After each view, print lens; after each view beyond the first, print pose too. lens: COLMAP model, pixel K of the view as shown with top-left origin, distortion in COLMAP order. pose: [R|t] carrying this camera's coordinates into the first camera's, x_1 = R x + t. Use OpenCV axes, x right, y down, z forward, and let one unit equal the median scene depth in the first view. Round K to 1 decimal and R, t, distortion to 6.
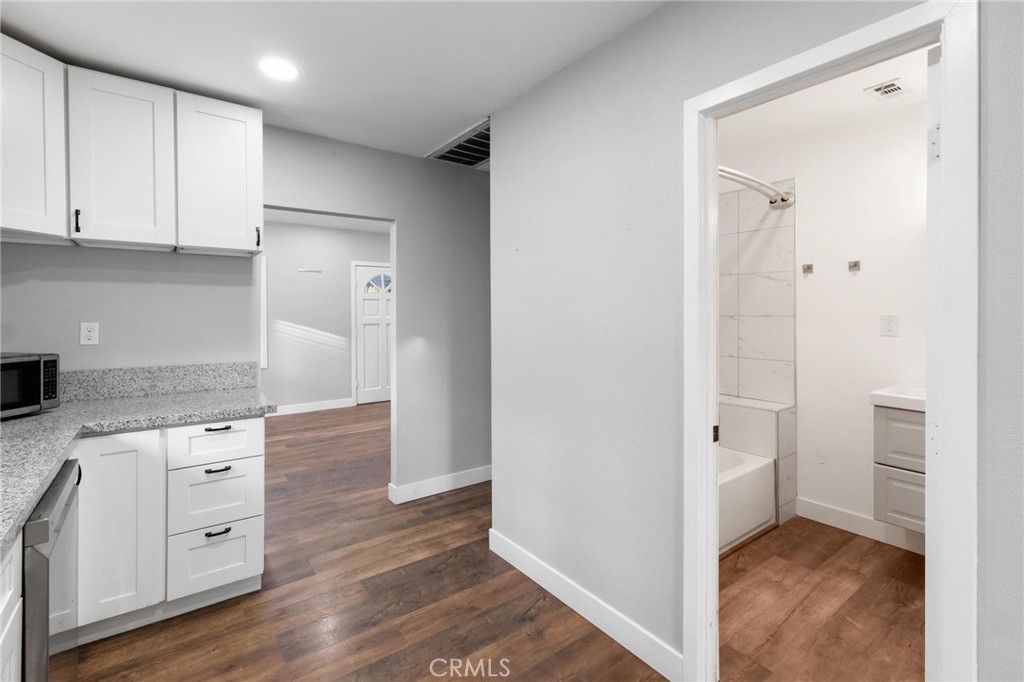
lens RADIAL K [[462.9, 0, 510.3], [0, 462.9, 314.9], [0, 0, 1]] dist [0.002576, 0.000343]
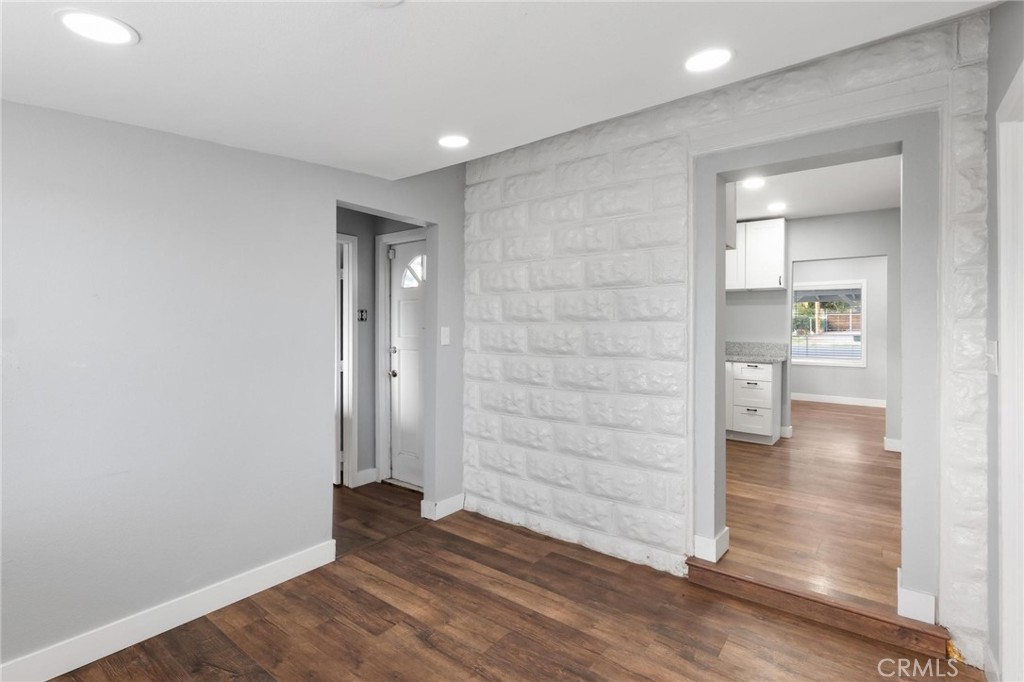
lens RADIAL K [[479.3, 0, 511.2], [0, 479.3, 323.8], [0, 0, 1]] dist [0.001607, -0.000106]
pose [[0.270292, -0.004220, -0.962769, 1.243749], [-0.019837, 0.999754, -0.009952, 0.071492], [0.962574, 0.021789, 0.270142, -0.756828]]
